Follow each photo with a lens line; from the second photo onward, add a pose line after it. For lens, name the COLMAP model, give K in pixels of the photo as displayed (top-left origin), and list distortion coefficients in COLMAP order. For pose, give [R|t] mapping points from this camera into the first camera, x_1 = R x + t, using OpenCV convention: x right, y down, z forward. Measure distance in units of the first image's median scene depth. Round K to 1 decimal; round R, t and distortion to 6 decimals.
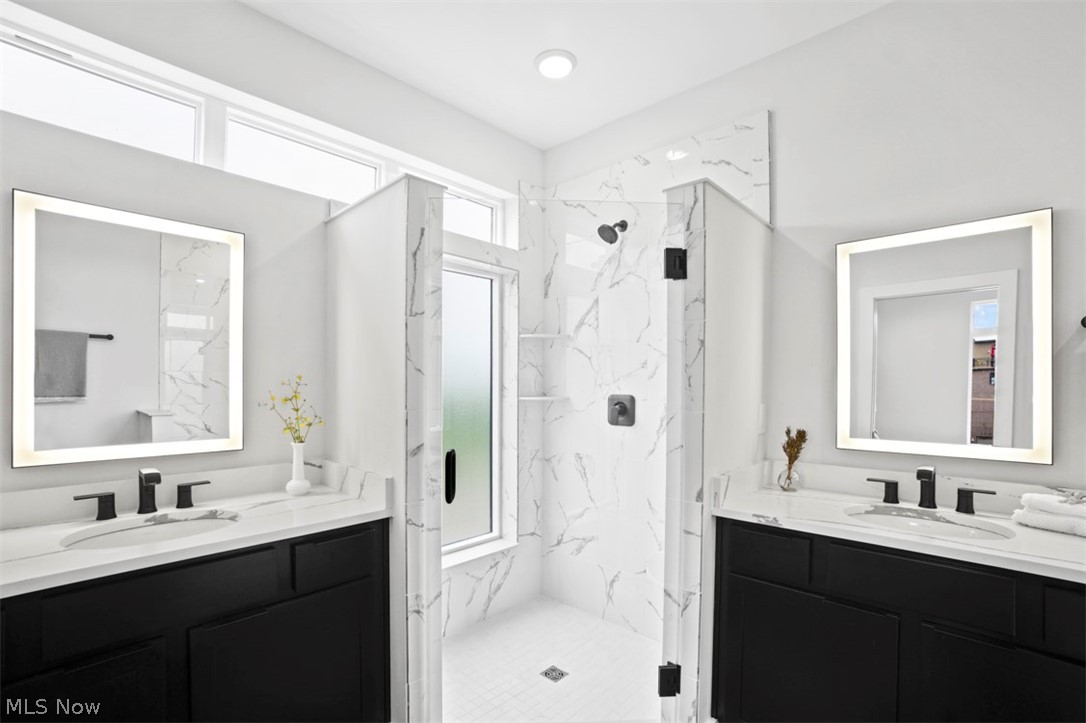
lens RADIAL K [[495.4, 0, 533.1], [0, 495.4, 399.7], [0, 0, 1]] dist [-0.055251, 0.019250]
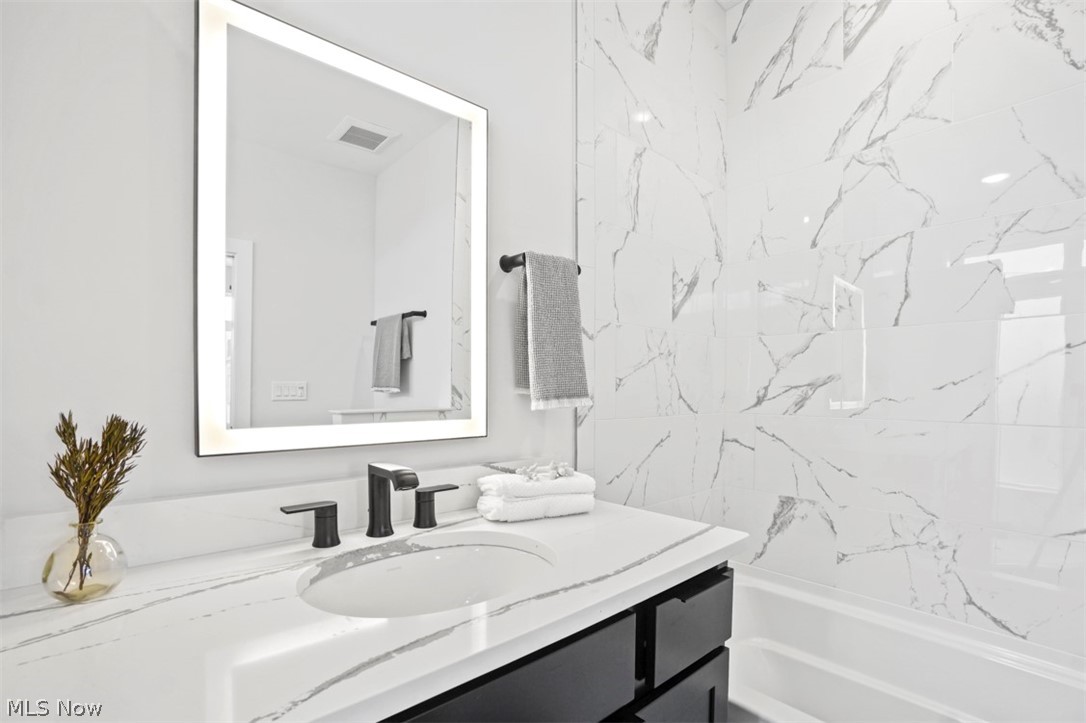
lens RADIAL K [[495.4, 0, 533.1], [0, 495.4, 399.7], [0, 0, 1]] dist [-0.055251, 0.019250]
pose [[0.079902, -0.024385, 0.996504, 0.238513], [0.022297, 0.999494, 0.022670, 0.050341], [-0.996553, 0.020408, 0.080405, 0.721706]]
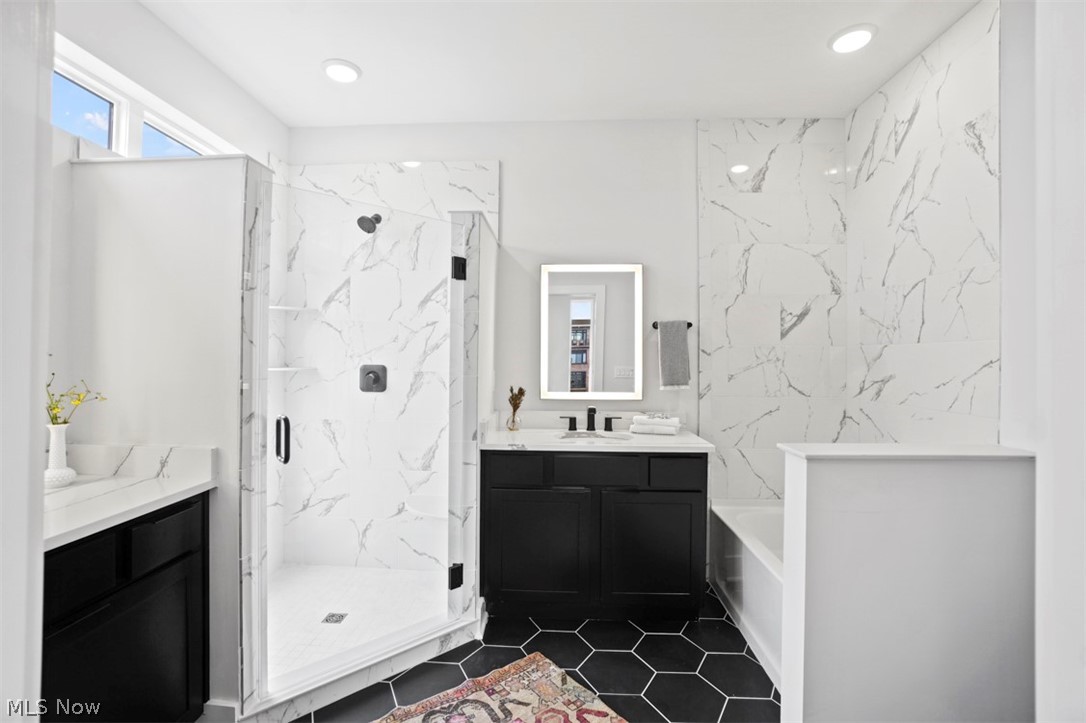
lens RADIAL K [[496.9, 0, 534.6], [0, 496.9, 376.0], [0, 0, 1]] dist [-0.059357, 0.022351]
pose [[0.759011, -0.021001, 0.650739, -0.421566], [0.013970, 0.999775, 0.015970, 0.004049], [-0.650927, -0.003031, 0.759134, -0.171343]]
